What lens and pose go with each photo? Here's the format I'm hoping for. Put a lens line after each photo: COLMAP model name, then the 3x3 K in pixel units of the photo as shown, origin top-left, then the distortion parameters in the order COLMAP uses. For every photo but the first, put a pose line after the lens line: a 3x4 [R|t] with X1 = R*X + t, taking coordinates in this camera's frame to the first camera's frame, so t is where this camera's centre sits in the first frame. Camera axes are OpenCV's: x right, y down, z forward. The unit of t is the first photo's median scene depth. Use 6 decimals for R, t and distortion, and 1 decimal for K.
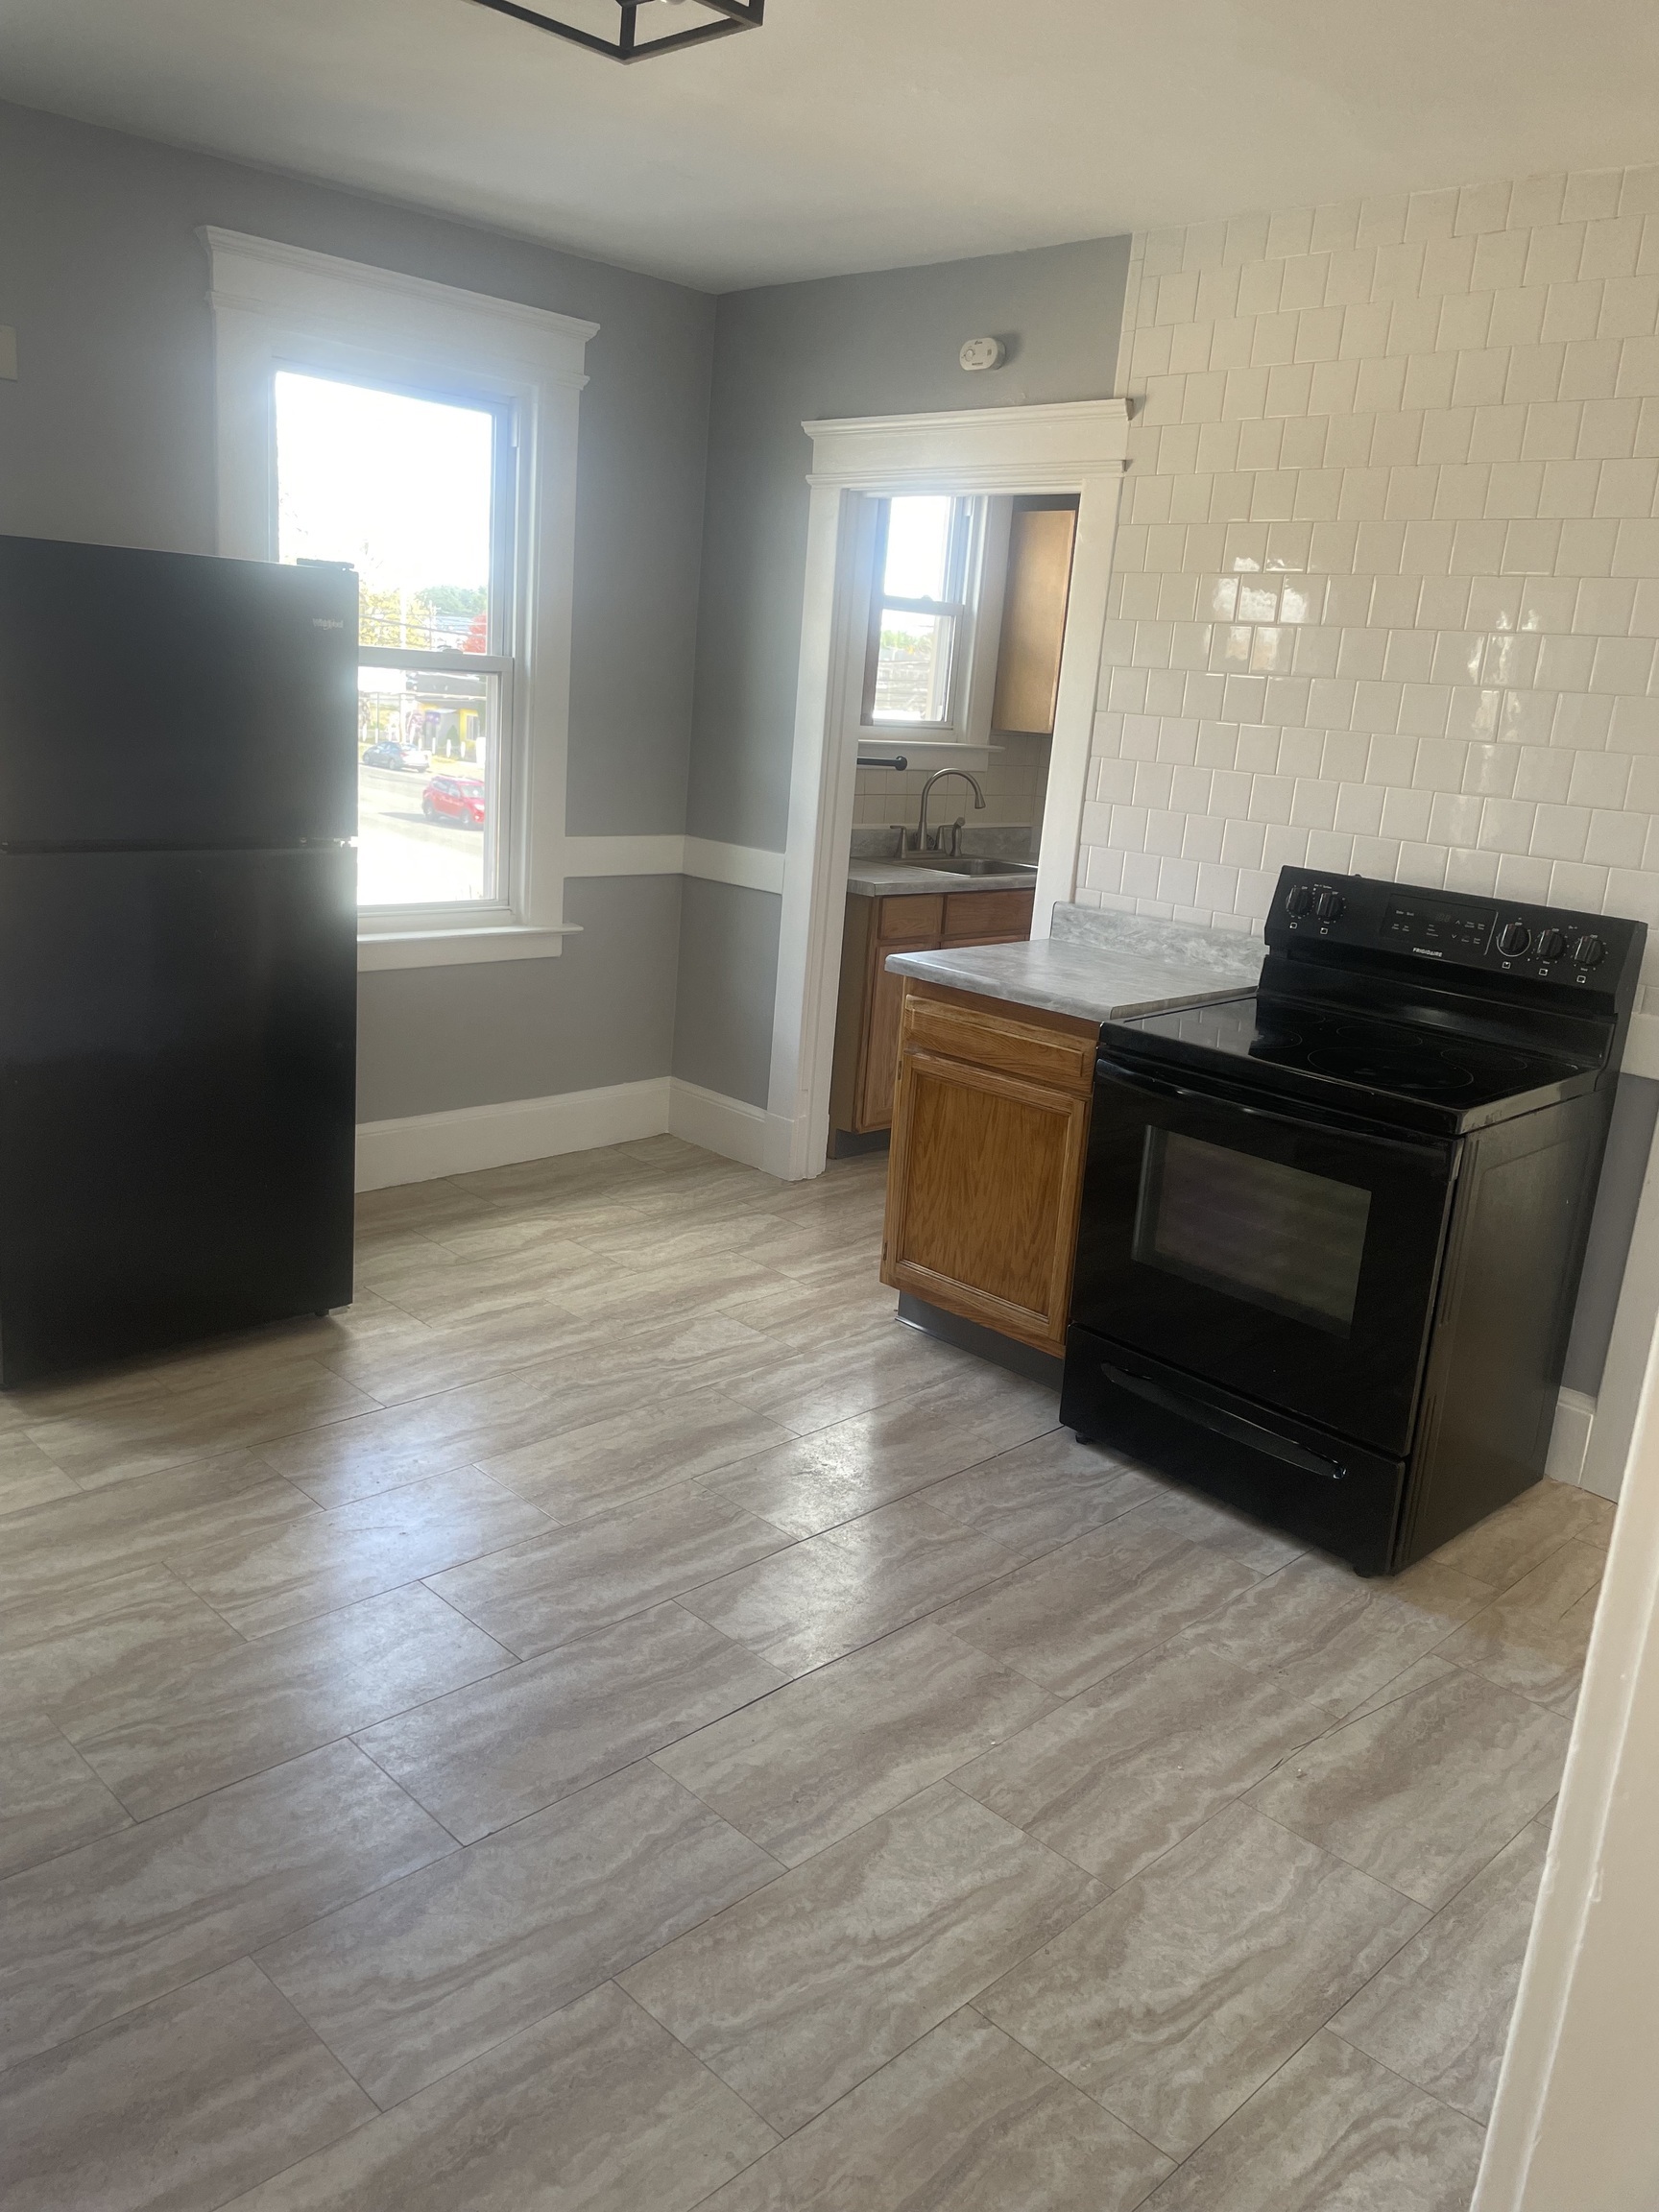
lens RADIAL K [[1667.8, 0, 821.7], [0, 1667.8, 1099.0], [0, 0, 1]] dist [0.007925, -0.007214]
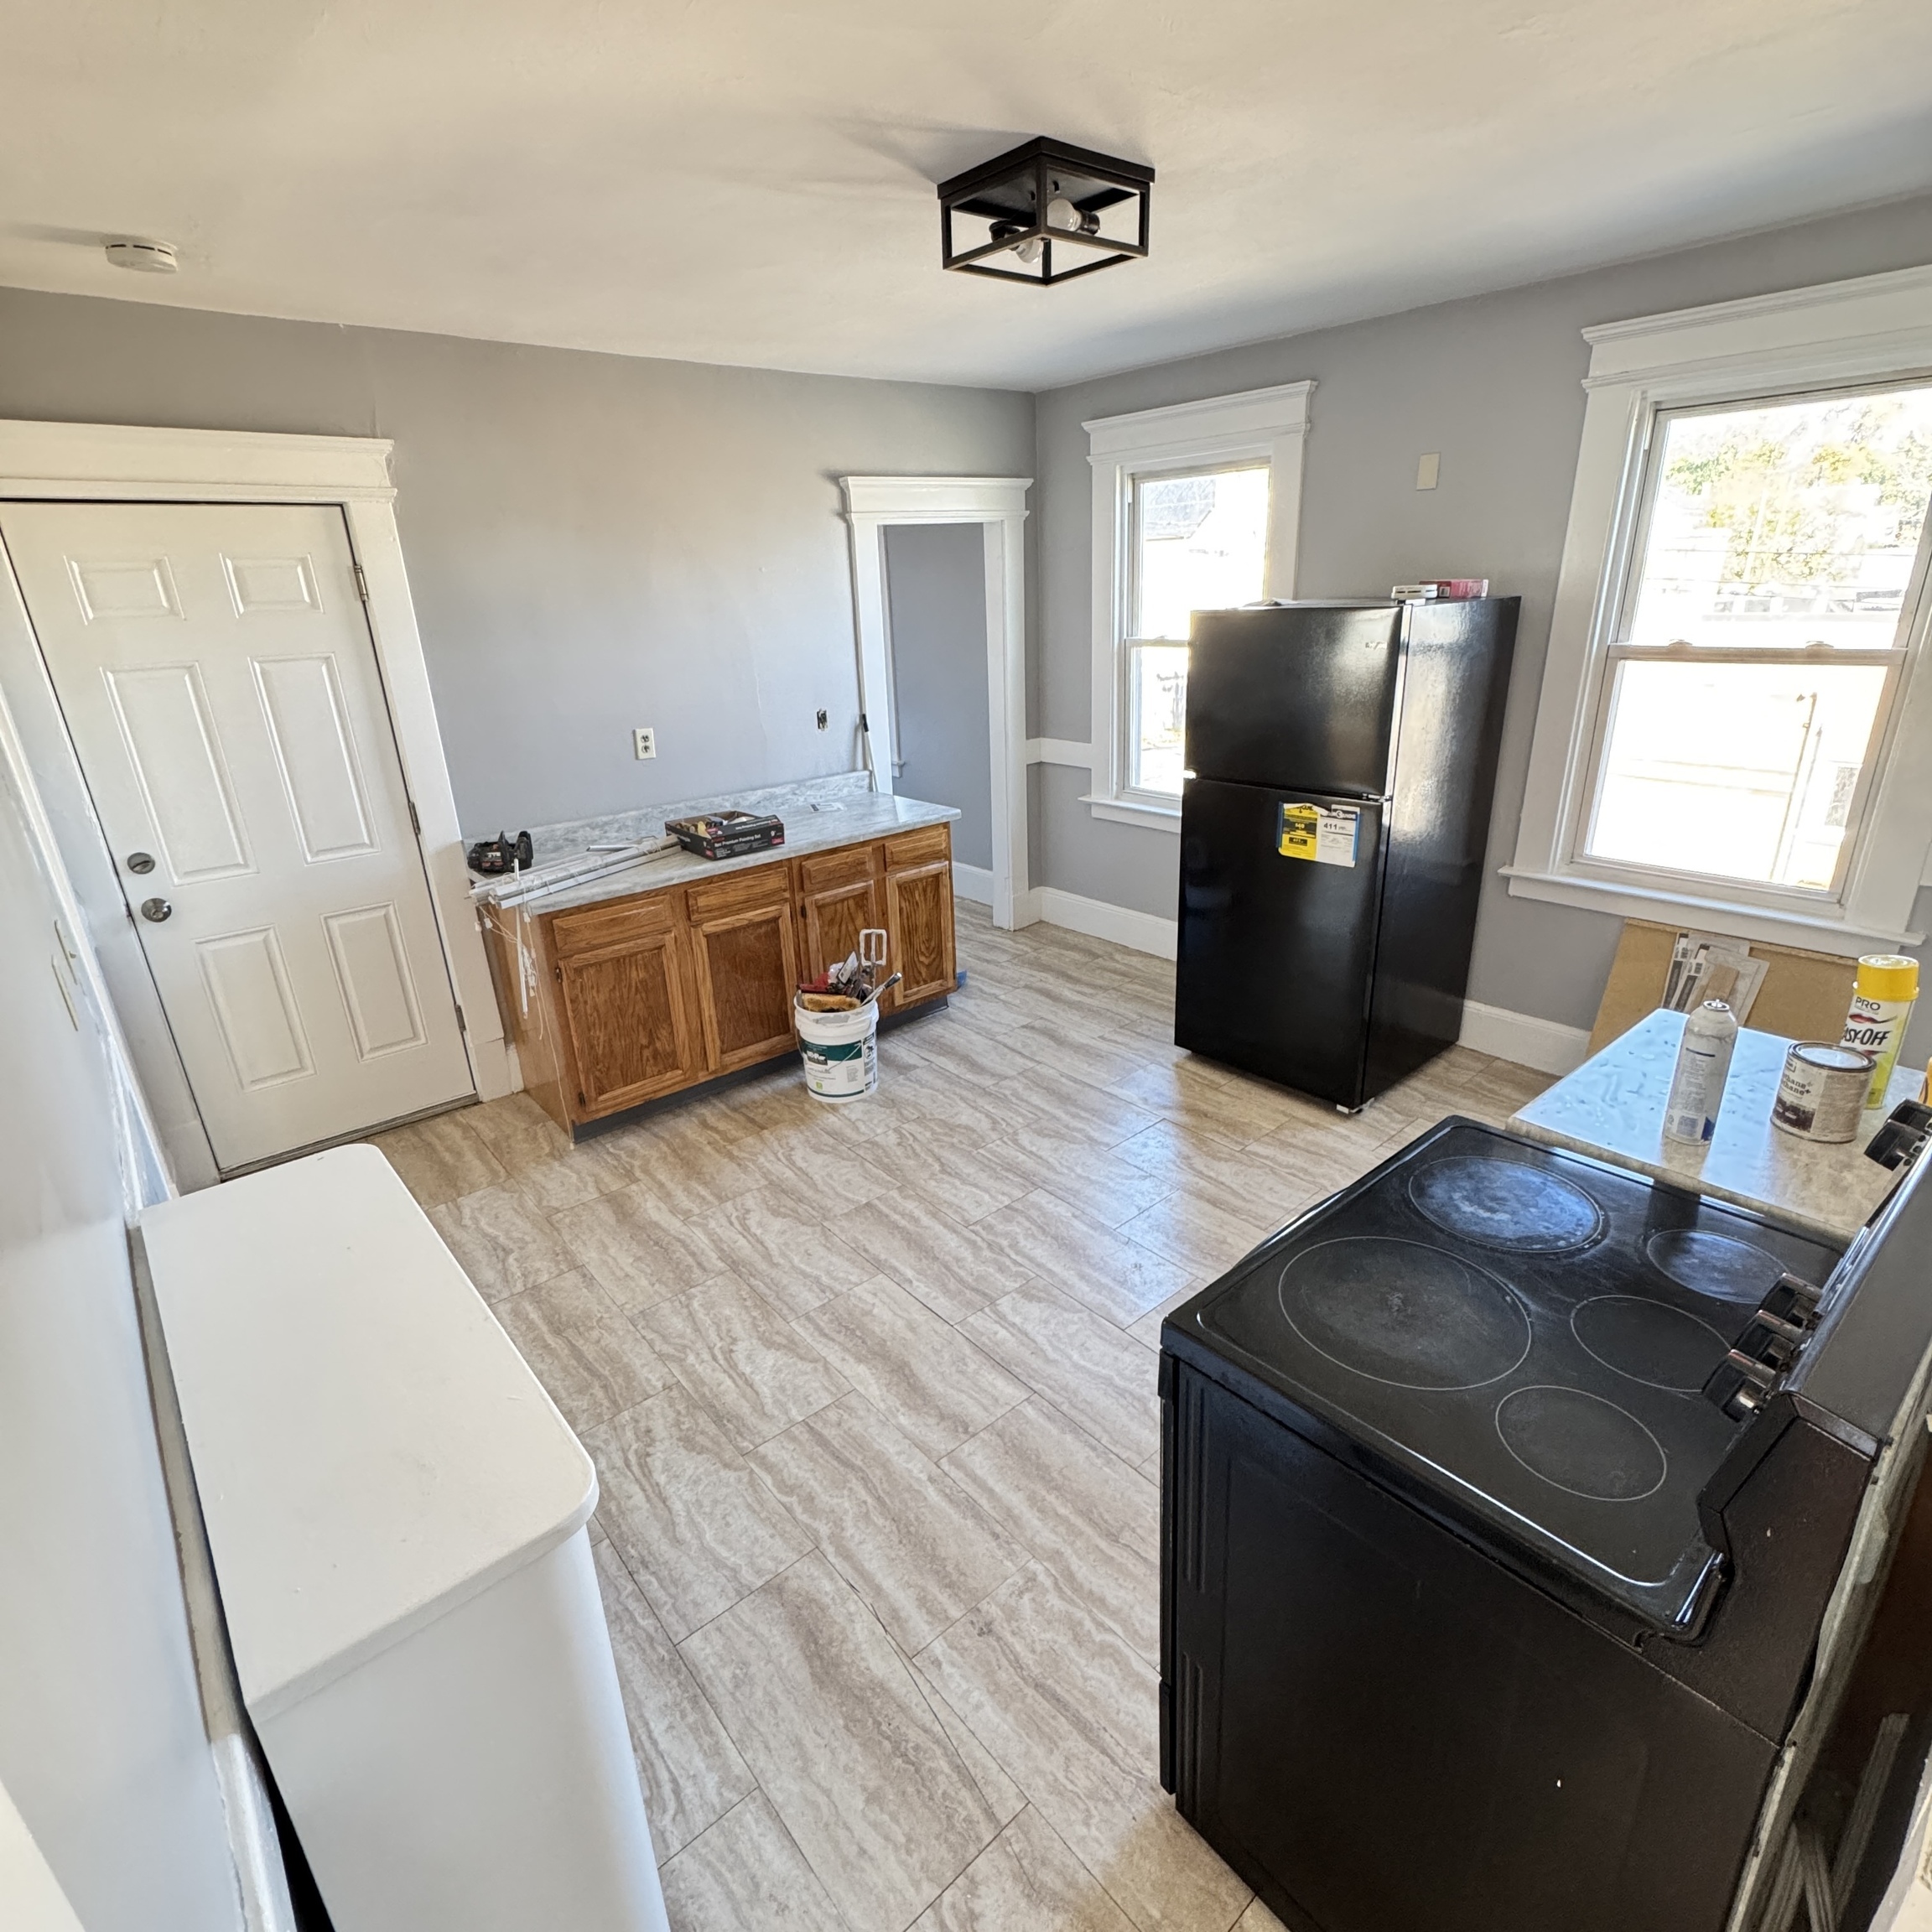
lens RADIAL K [[1036.0, 0, 963.8], [0, 1036.0, 969.6], [0, 0, 1]] dist [-0.006411, 0.000706]
pose [[-0.075788, 0.285610, -0.955345, 0.936934], [-0.223170, 0.928936, 0.295419, -0.301380], [0.971829, 0.235594, -0.006662, 1.043078]]
